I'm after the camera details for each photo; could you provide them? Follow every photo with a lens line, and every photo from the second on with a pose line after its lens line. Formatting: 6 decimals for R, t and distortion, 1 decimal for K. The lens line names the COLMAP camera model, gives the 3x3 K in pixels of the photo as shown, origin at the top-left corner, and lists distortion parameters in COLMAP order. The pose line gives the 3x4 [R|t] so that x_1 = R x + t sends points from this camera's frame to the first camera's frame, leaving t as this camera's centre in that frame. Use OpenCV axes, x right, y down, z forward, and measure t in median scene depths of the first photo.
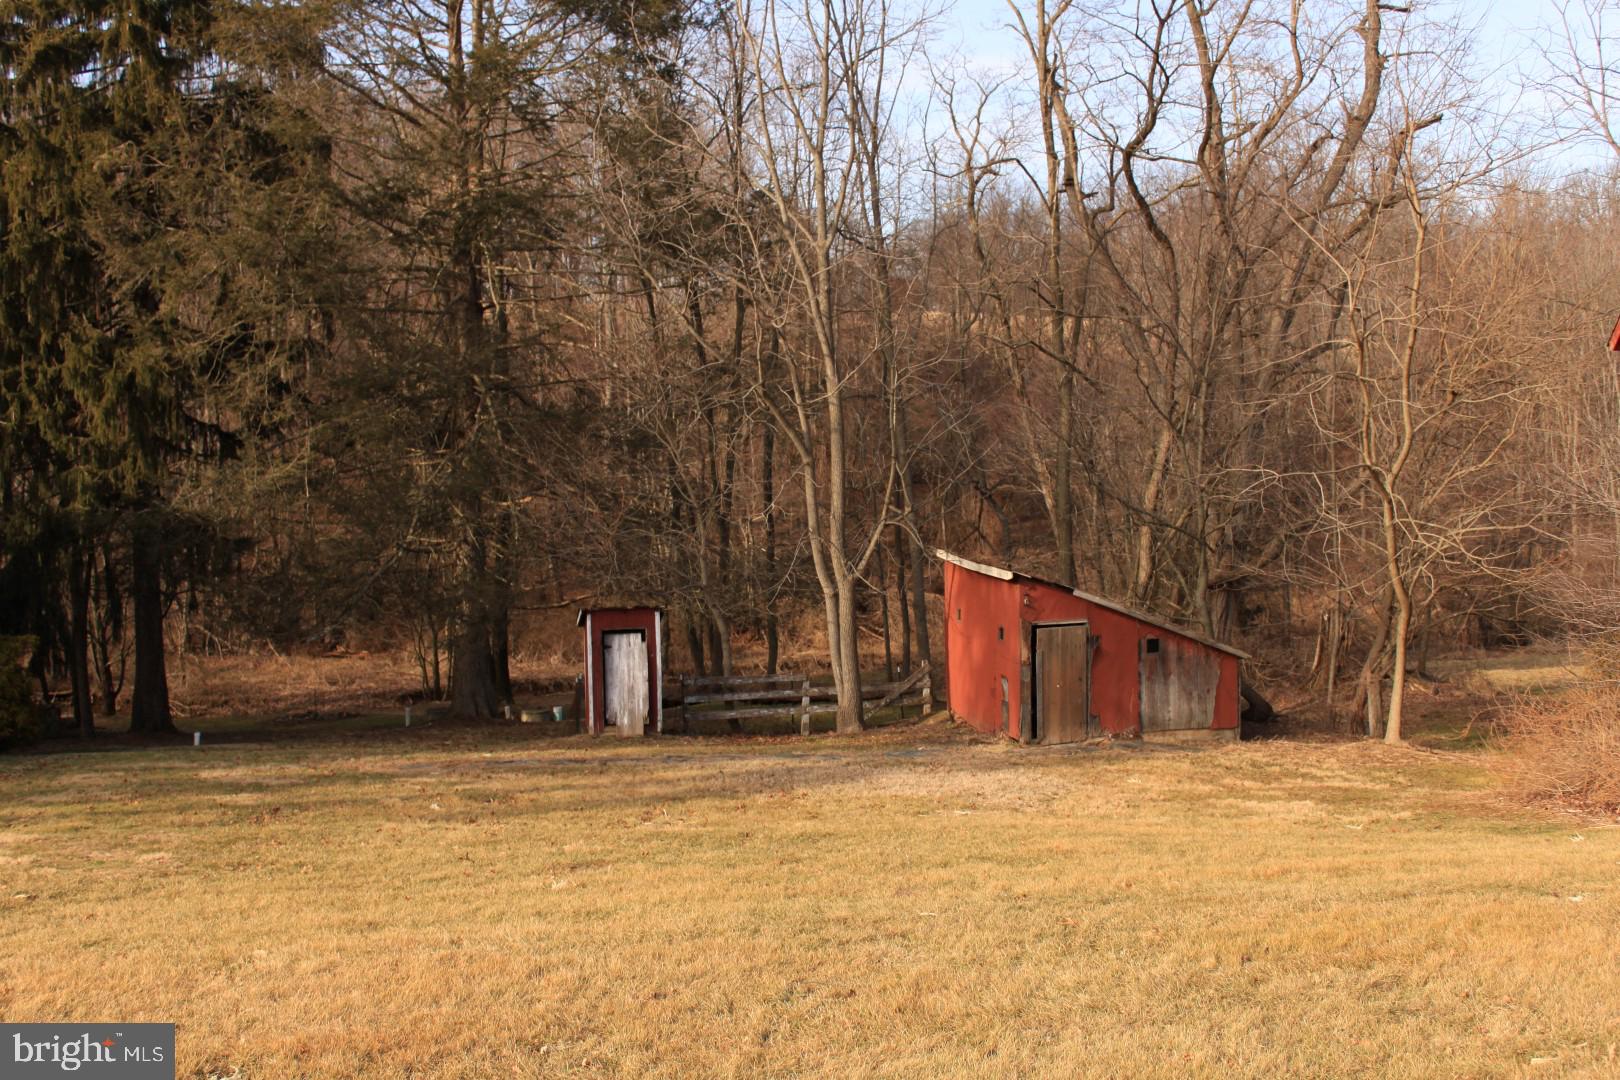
lens RADIAL K [[1748.8, 0, 813.6], [0, 1748.8, 524.3], [0, 0, 1]] dist [-0.129081, 0.174031]
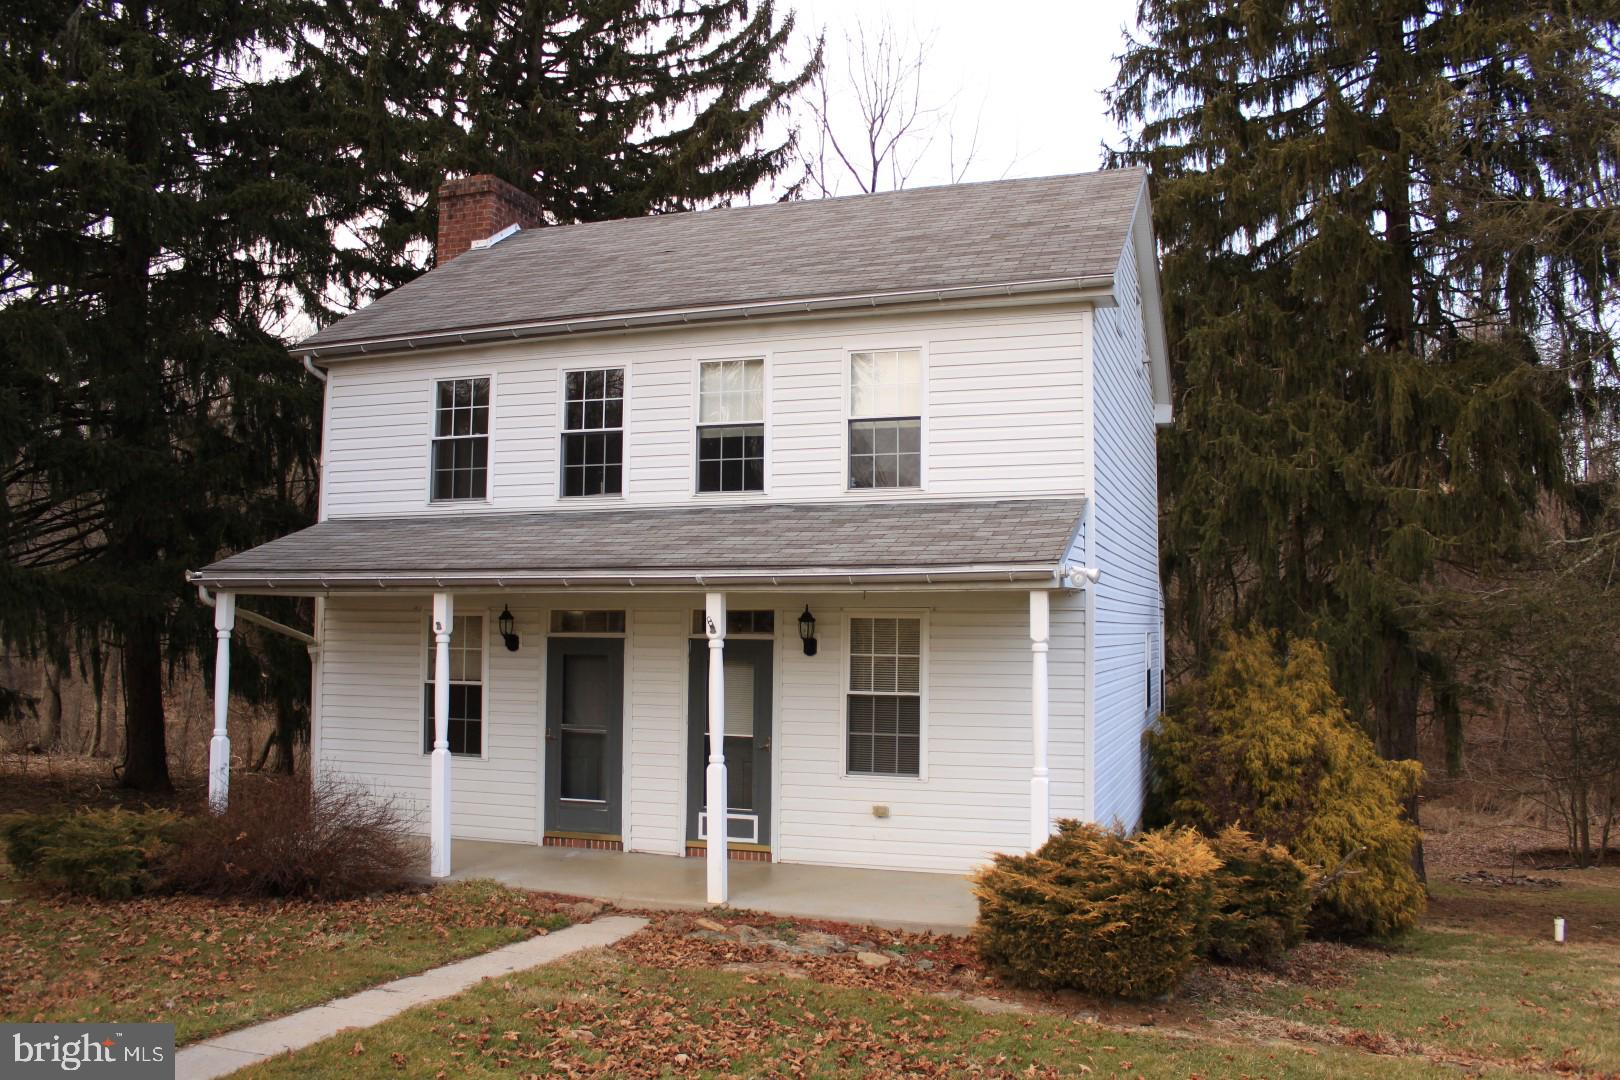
lens RADIAL K [[1341.8, 0, 821.2], [0, 1341.8, 536.0], [0, 0, 1]] dist [-0.145073, 0.120816]
pose [[0.867987, -0.004835, -0.496564, -0.091442], [-0.051021, 0.993792, -0.098862, 0.009312], [0.493959, 0.111146, 0.862352, 0.103705]]
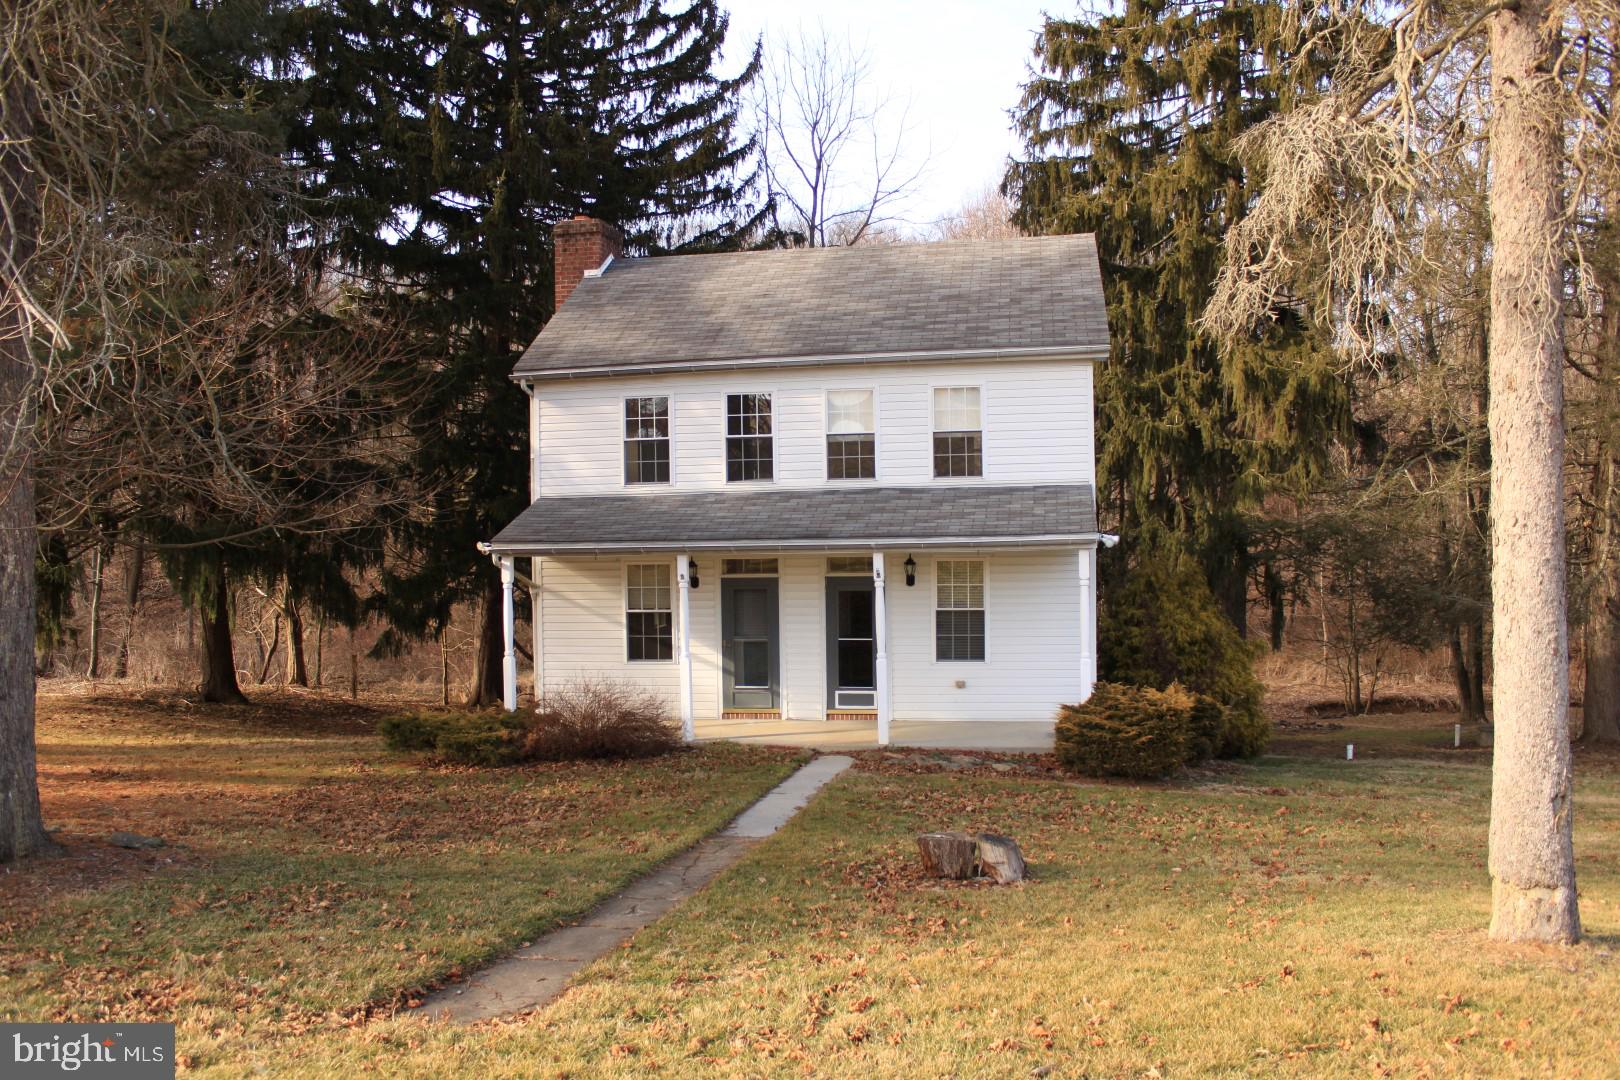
lens RADIAL K [[1341.8, 0, 821.2], [0, 1341.8, 536.0], [0, 0, 1]] dist [-0.145073, 0.120816]
pose [[0.934344, 0.012855, -0.356141, -0.095806], [-0.021638, 0.999552, -0.020690, 0.006552], [0.355716, 0.027038, 0.934203, 0.053256]]
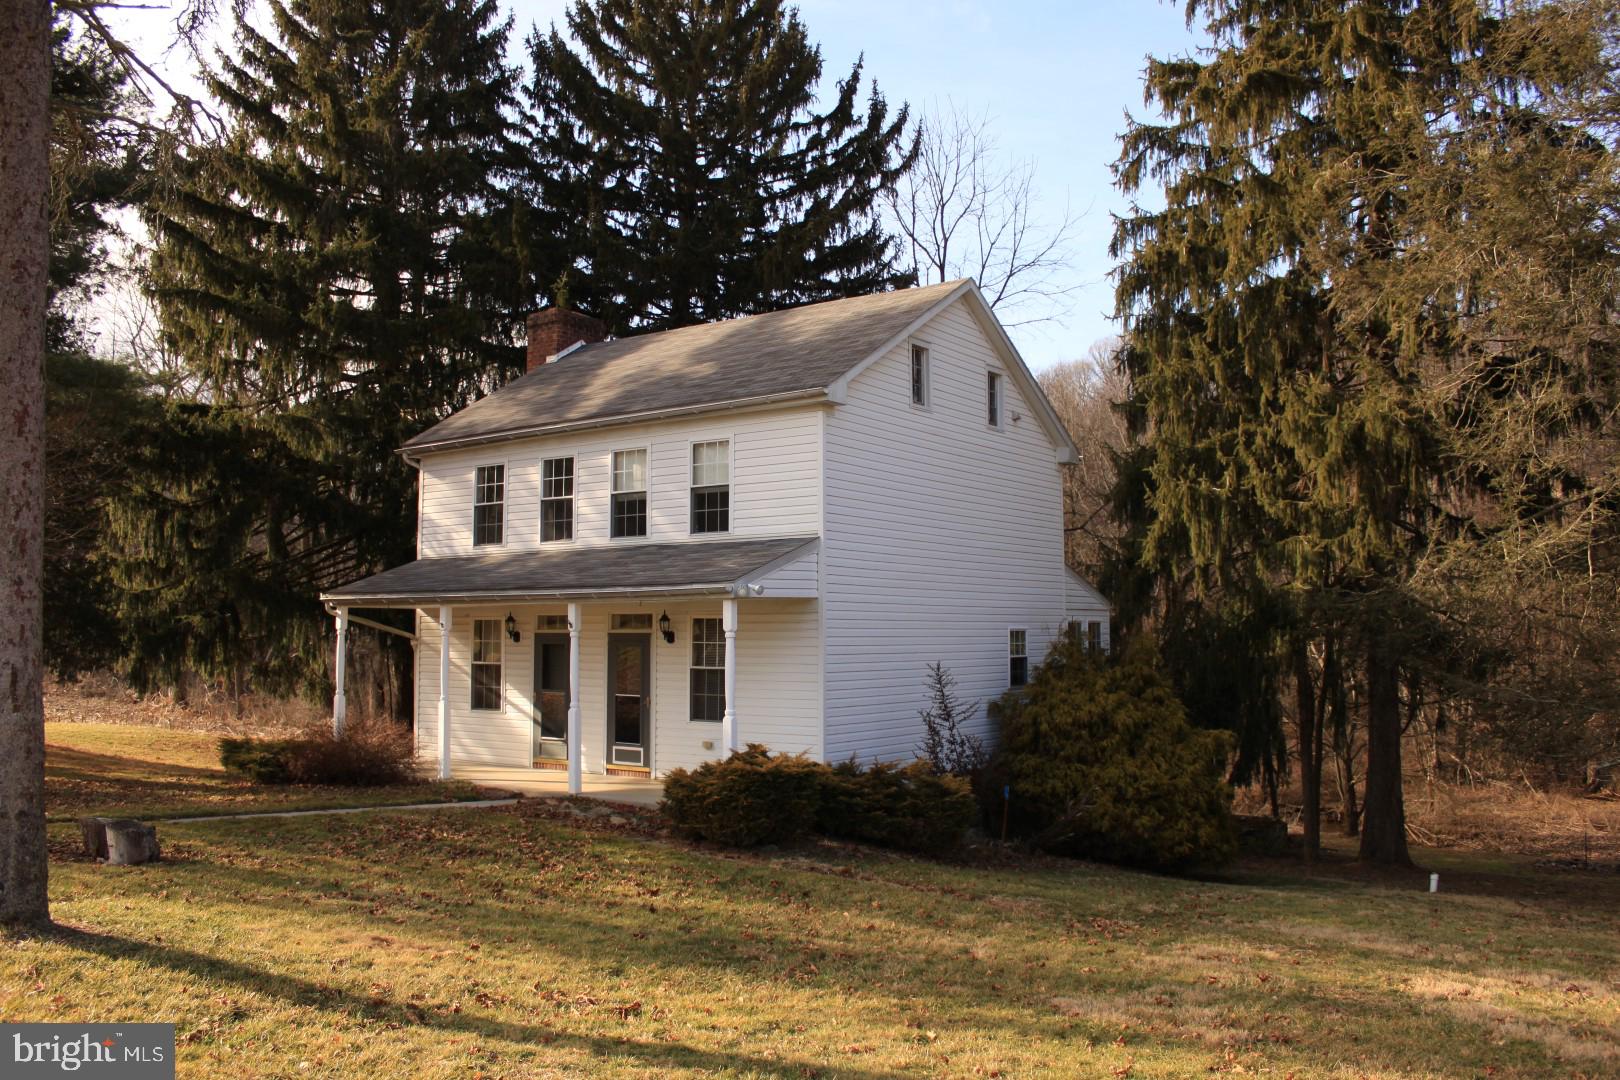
lens RADIAL K [[1341.8, 0, 821.2], [0, 1341.8, 536.0], [0, 0, 1]] dist [-0.145073, 0.120816]
pose [[0.699024, -0.029171, -0.714503, -0.032666], [-0.050437, 0.994668, -0.089954, 0.009095], [0.713318, 0.098917, 0.693825, 0.097174]]
